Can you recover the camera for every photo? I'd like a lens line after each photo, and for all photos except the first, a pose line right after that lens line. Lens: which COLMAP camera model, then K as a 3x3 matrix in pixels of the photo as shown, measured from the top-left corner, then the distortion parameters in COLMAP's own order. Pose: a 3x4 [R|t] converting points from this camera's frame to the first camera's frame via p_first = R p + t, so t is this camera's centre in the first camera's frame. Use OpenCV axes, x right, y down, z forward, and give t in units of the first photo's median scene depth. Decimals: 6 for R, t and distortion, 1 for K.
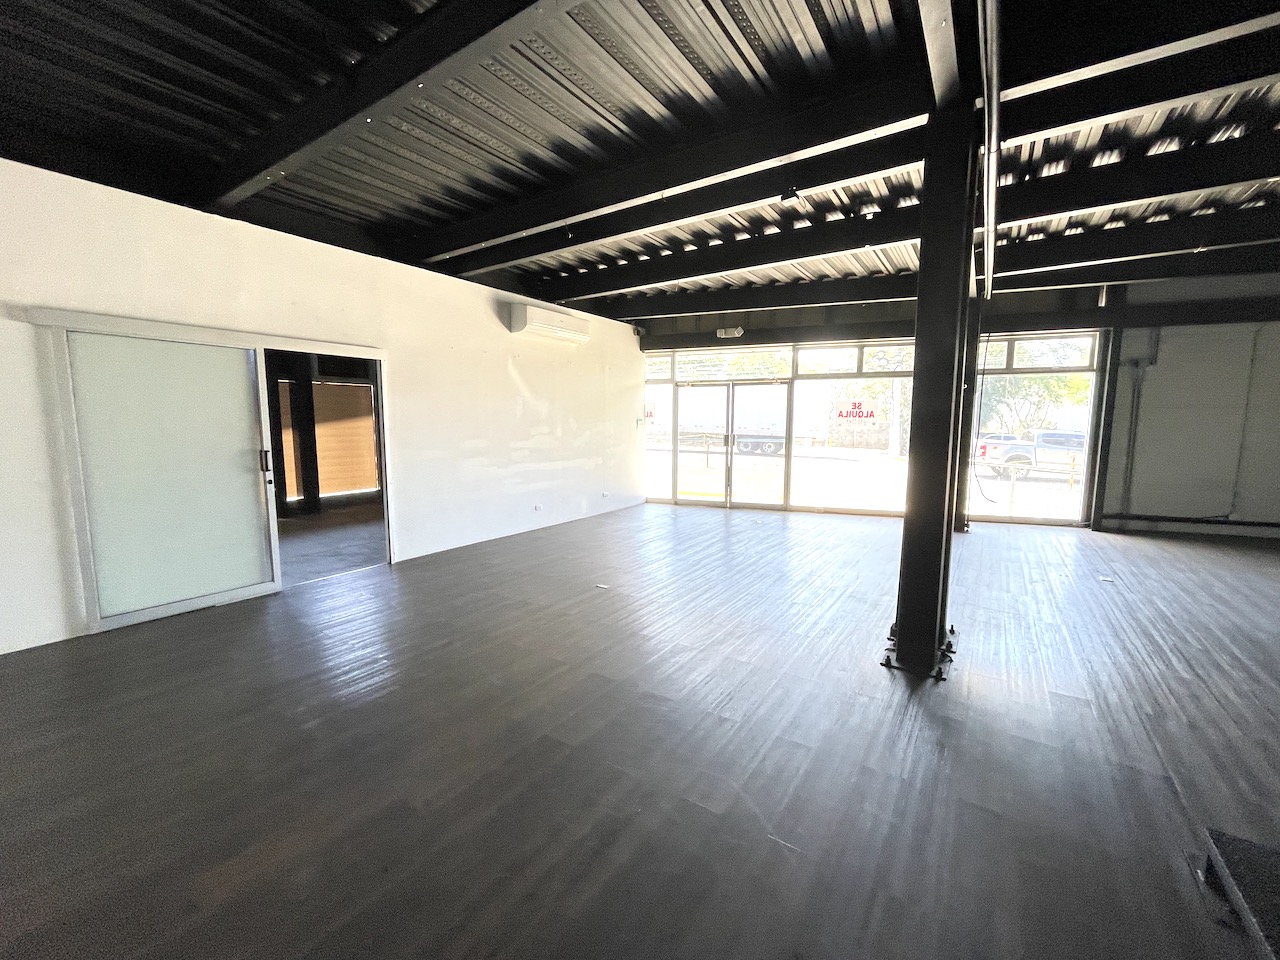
lens RADIAL K [[520.4, 0, 640.0], [0, 520.4, 480.0], [0, 0, 1]] dist [0.000018, -0.000145]
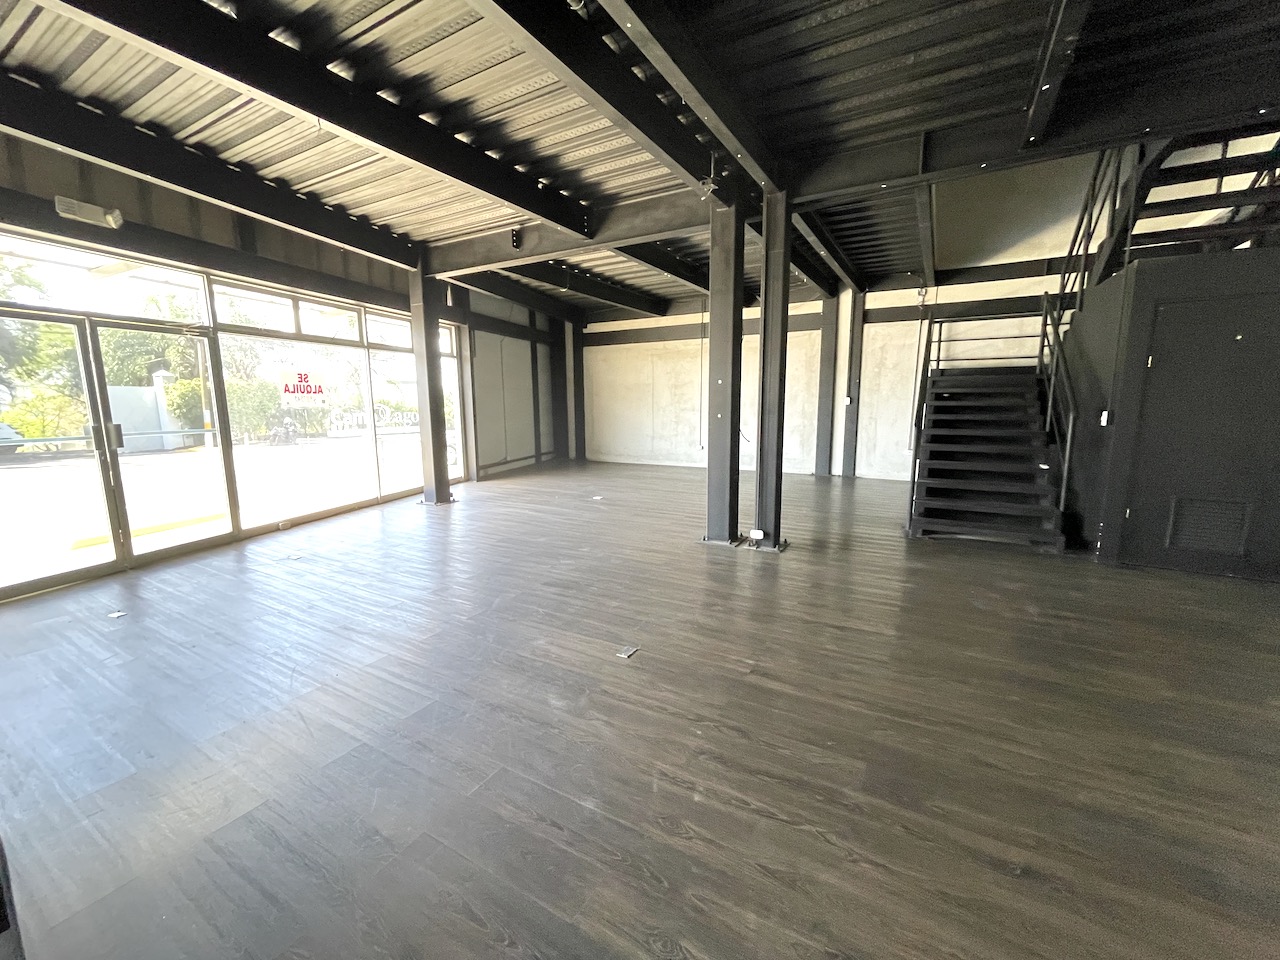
lens RADIAL K [[520.4, 0, 640.0], [0, 520.4, 480.0], [0, 0, 1]] dist [0.000018, -0.000145]
pose [[-0.067334, -0.154583, 0.985683, -0.374470], [0.122195, 0.979210, 0.161915, -0.058343], [-0.990219, 0.131348, -0.047045, 0.555341]]
